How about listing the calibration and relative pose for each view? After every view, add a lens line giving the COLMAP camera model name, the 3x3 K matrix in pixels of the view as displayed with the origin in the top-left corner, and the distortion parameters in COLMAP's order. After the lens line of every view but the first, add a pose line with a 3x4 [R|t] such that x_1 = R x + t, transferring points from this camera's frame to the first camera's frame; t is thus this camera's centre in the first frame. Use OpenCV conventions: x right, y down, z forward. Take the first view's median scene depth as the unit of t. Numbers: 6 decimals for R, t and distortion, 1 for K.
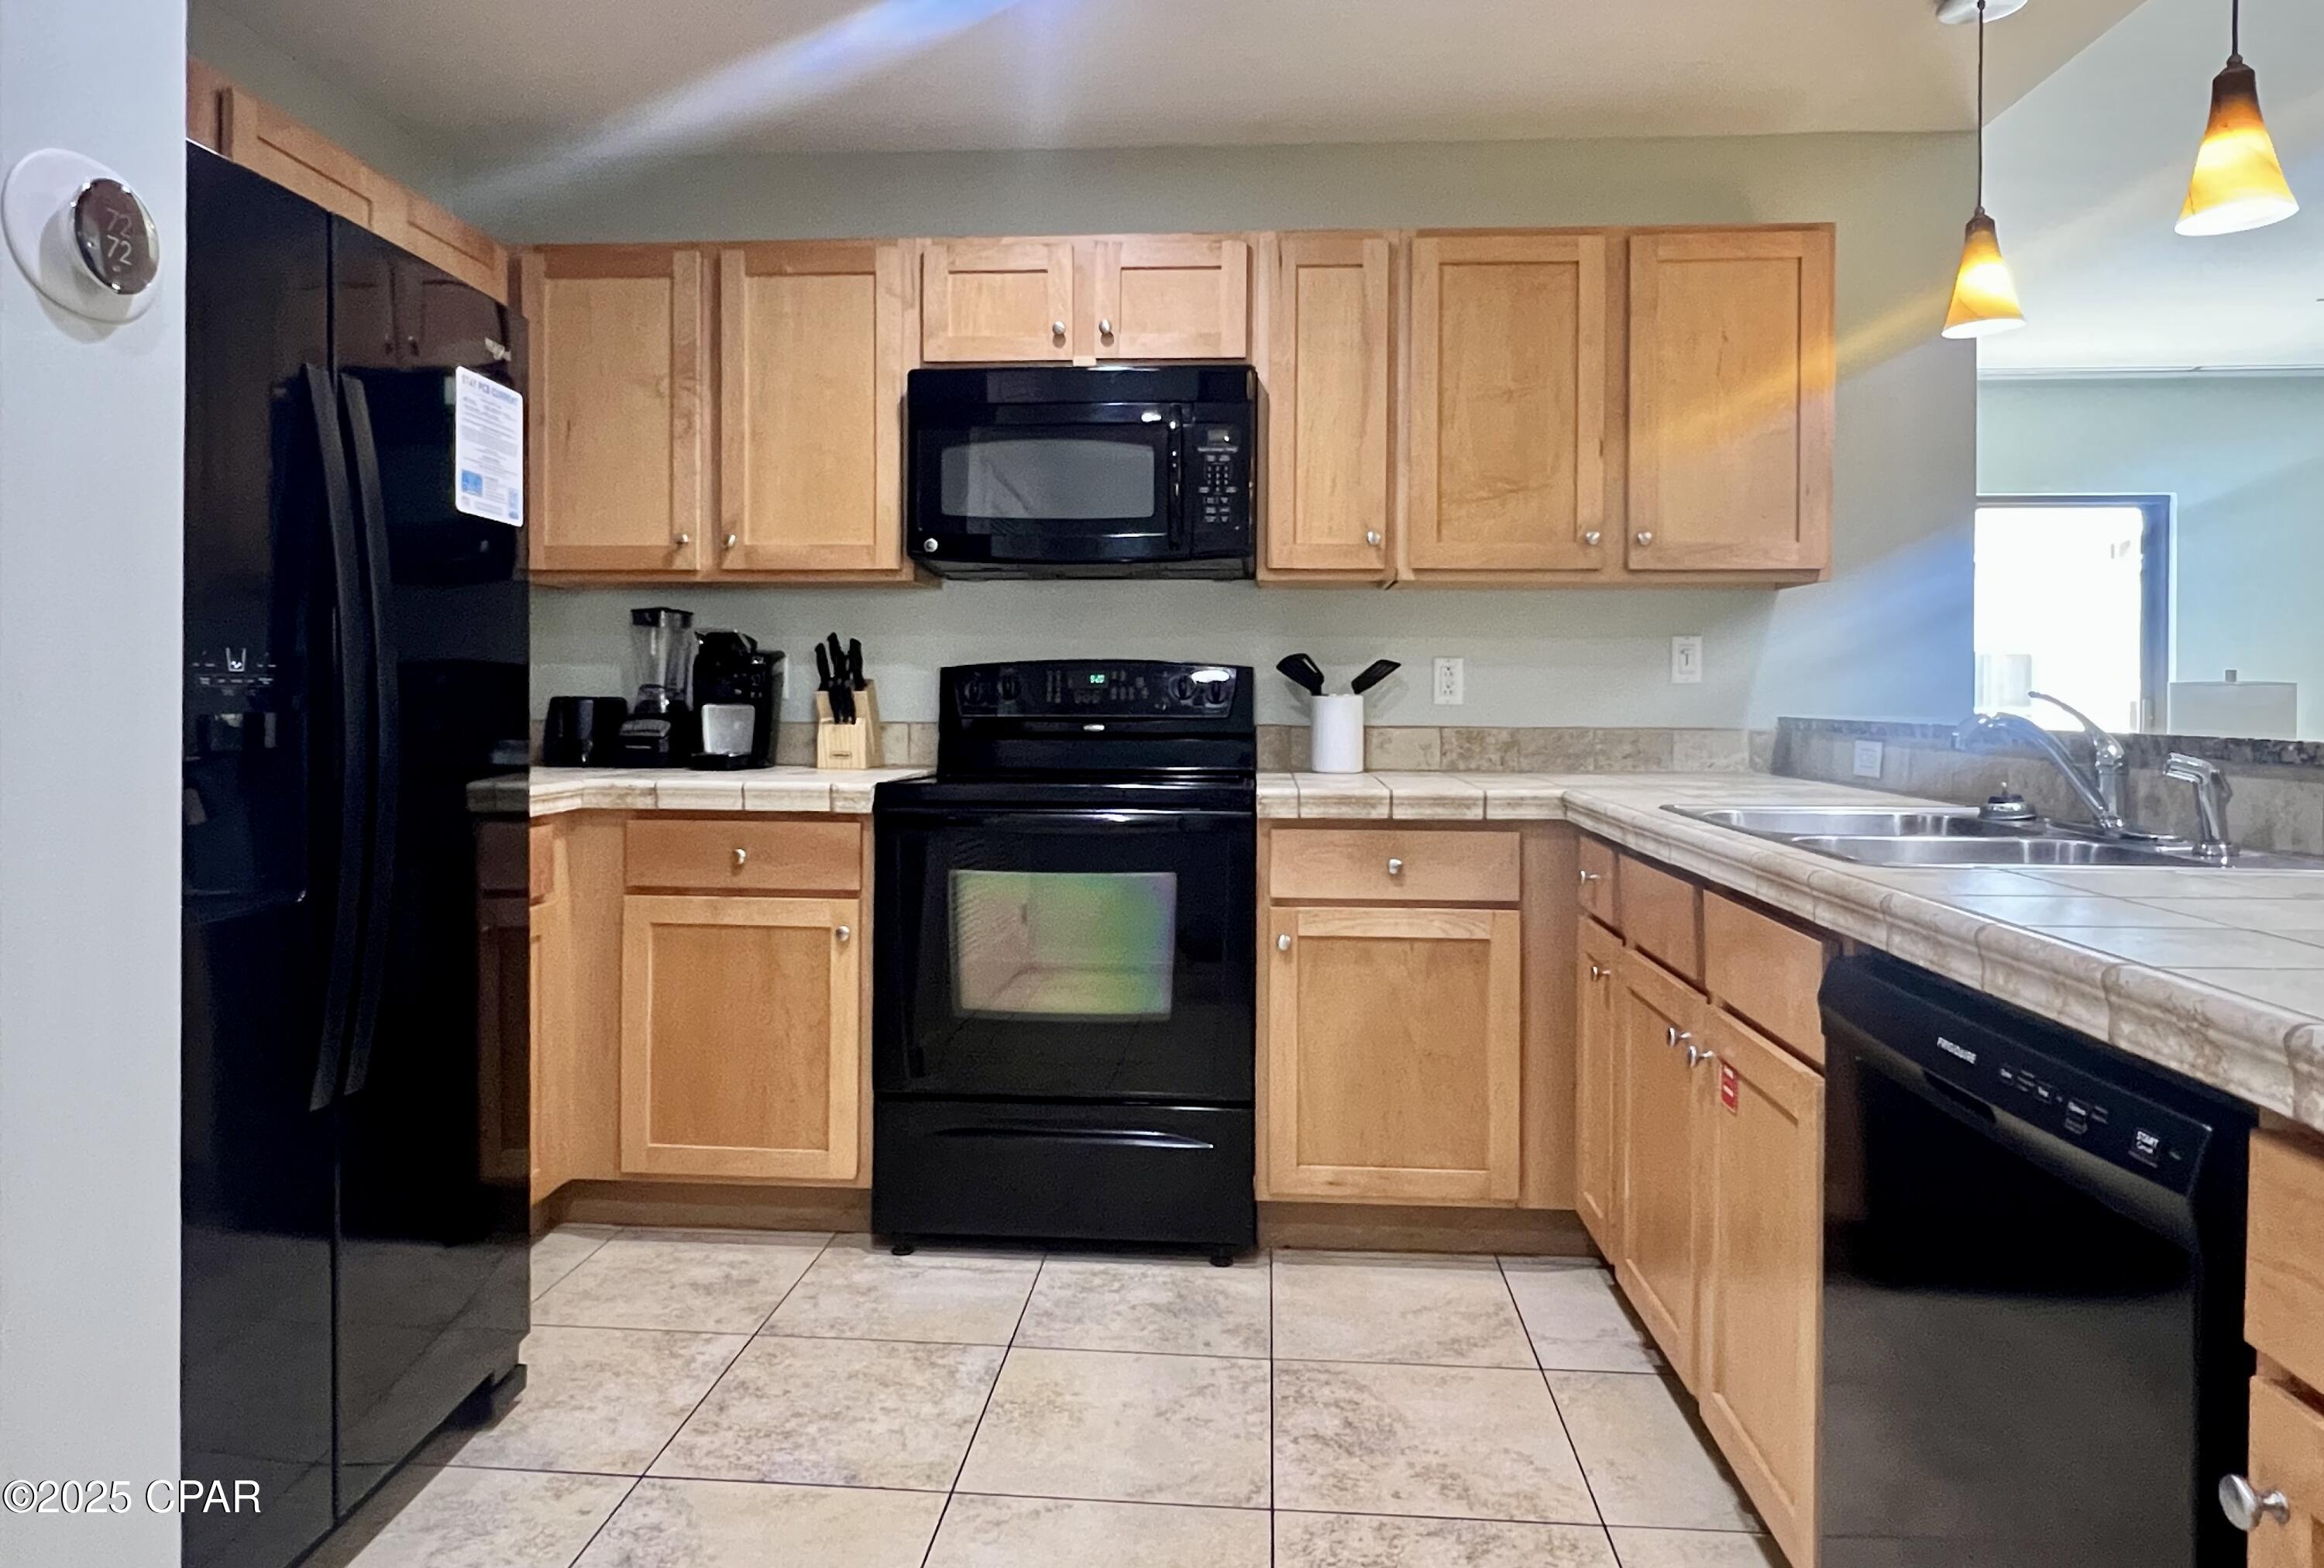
lens RADIAL K [[1420.8, 0, 1163.2], [0, 1420.8, 695.8], [0, 0, 1]] dist [0.000470, 0.000298]
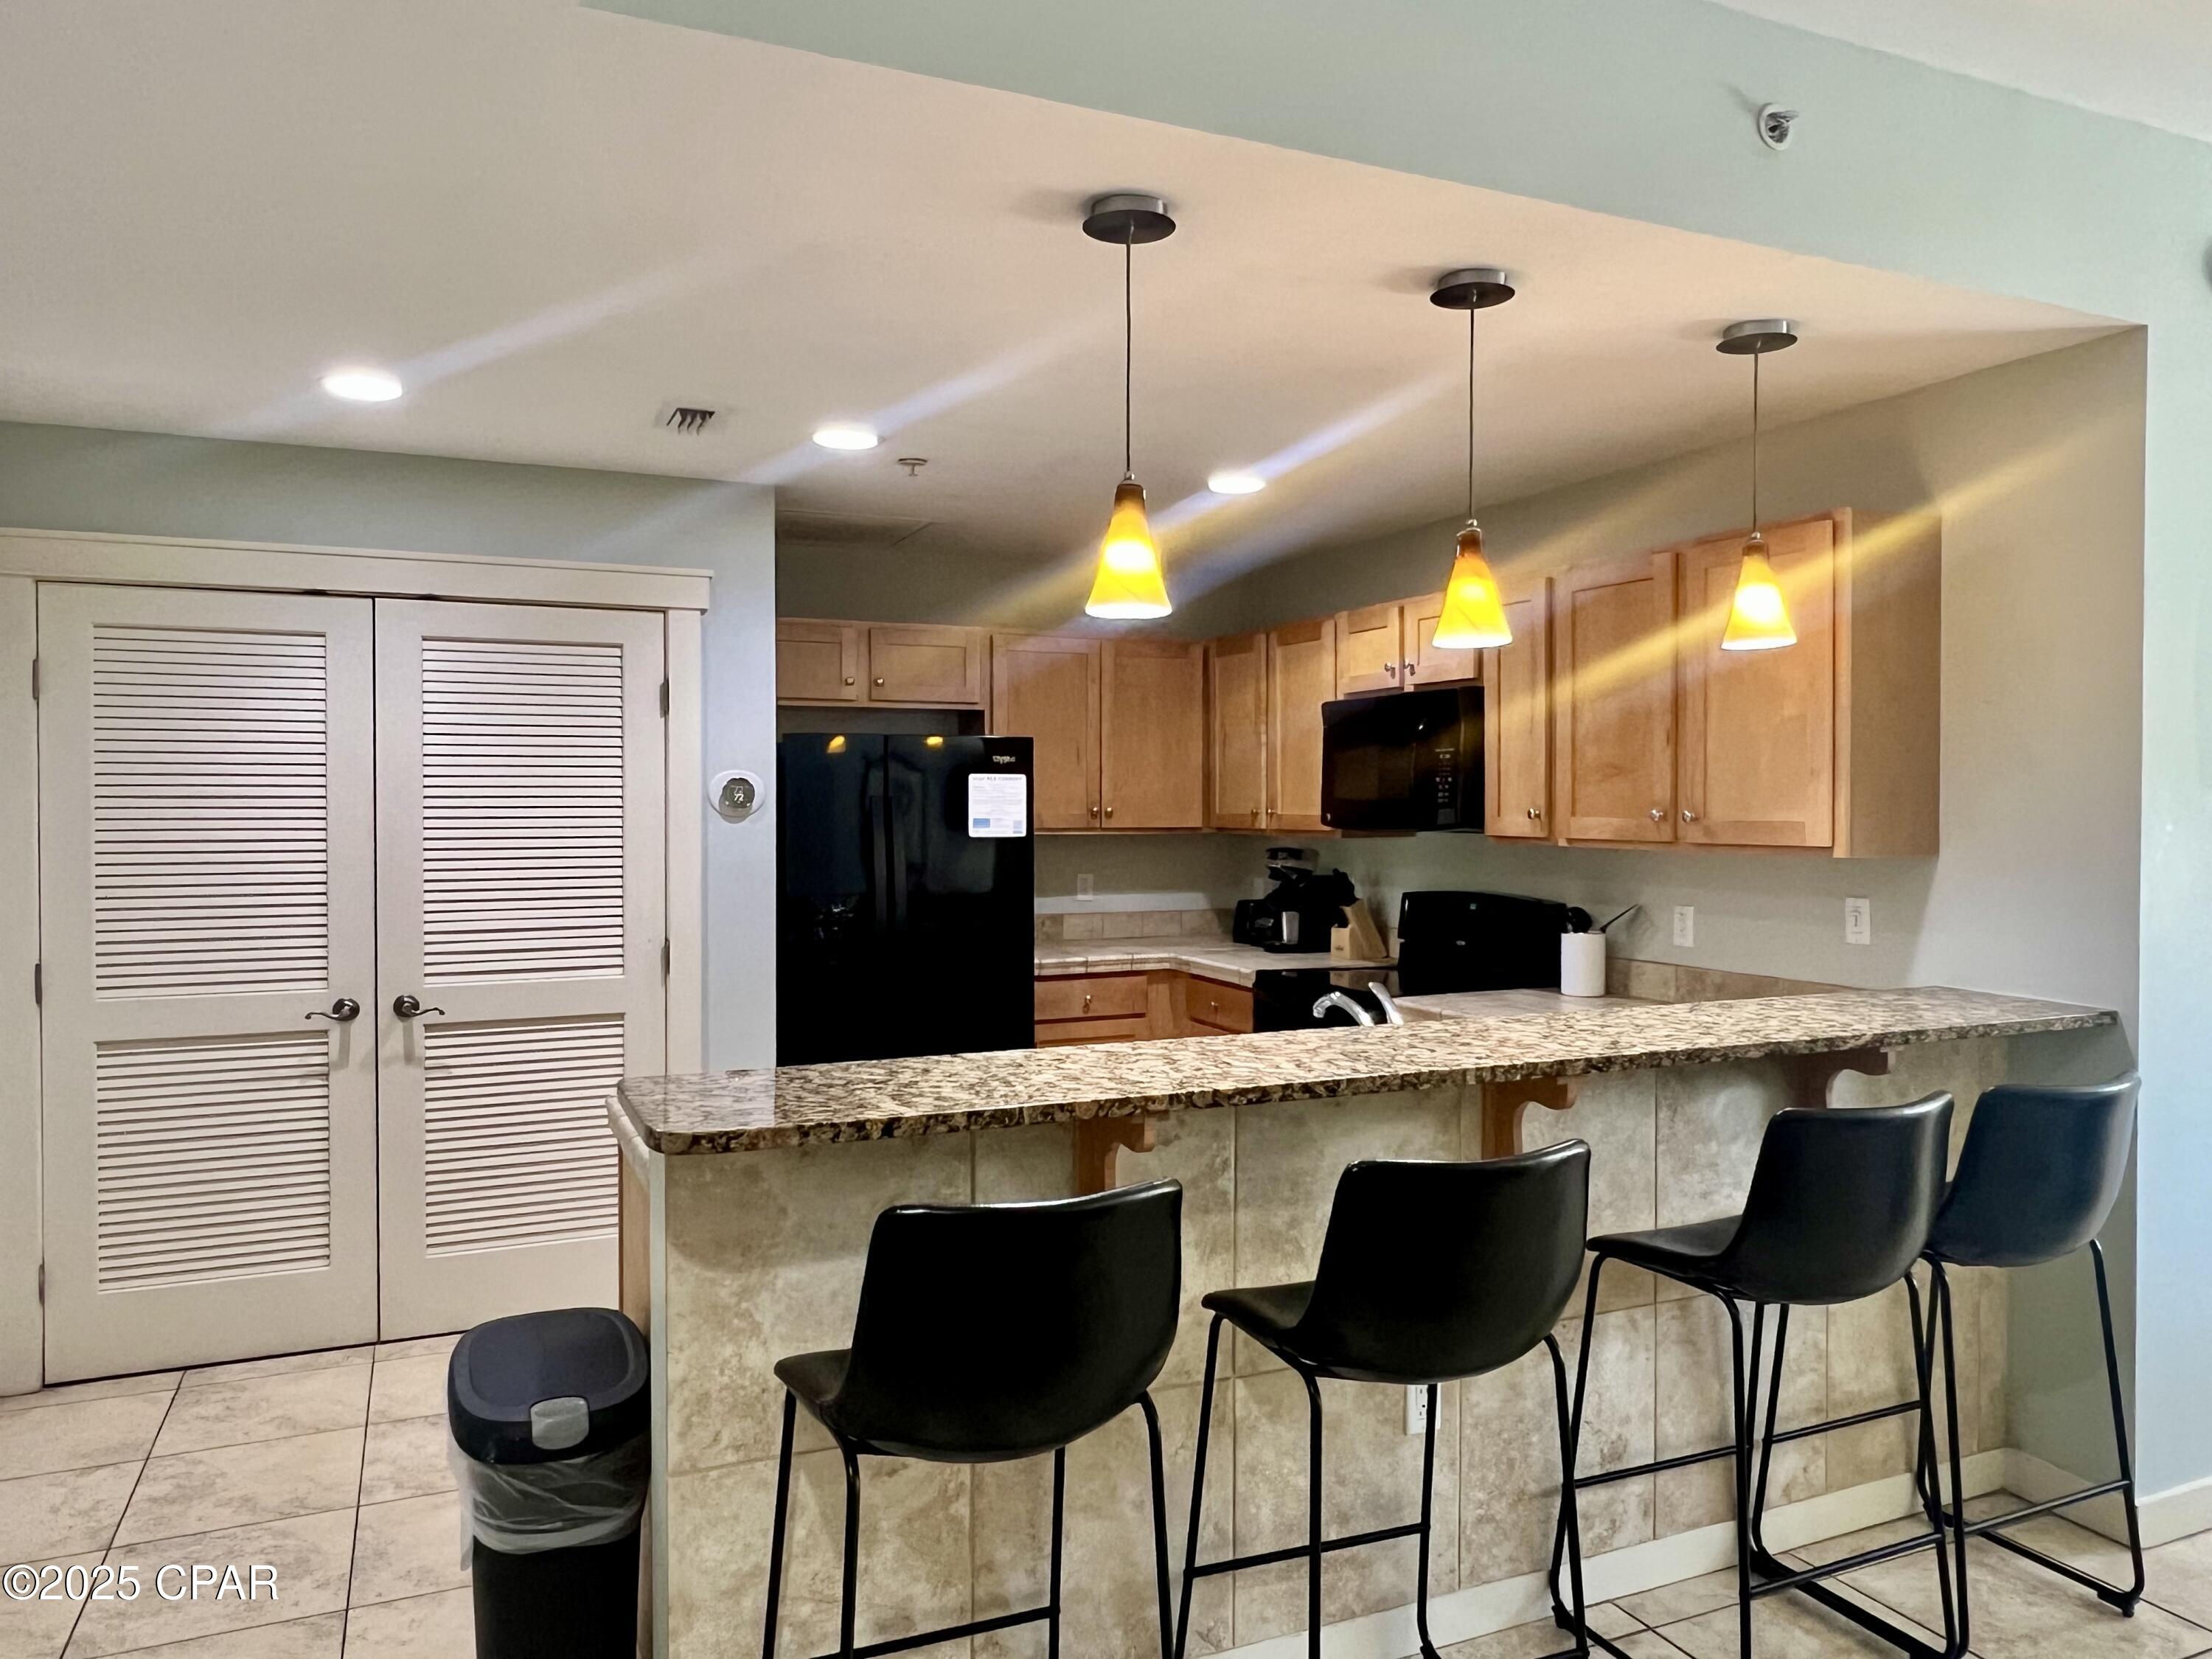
lens RADIAL K [[1515.1, 0, 1106.0], [0, 1515.1, 829.5], [0, 0, 1]] dist [0.032238, -0.037199]
pose [[0.476259, 0.010207, -0.879246, 1.143616], [-0.002204, 0.999943, 0.010414, -0.107979], [0.879302, -0.003022, 0.476254, 0.011222]]
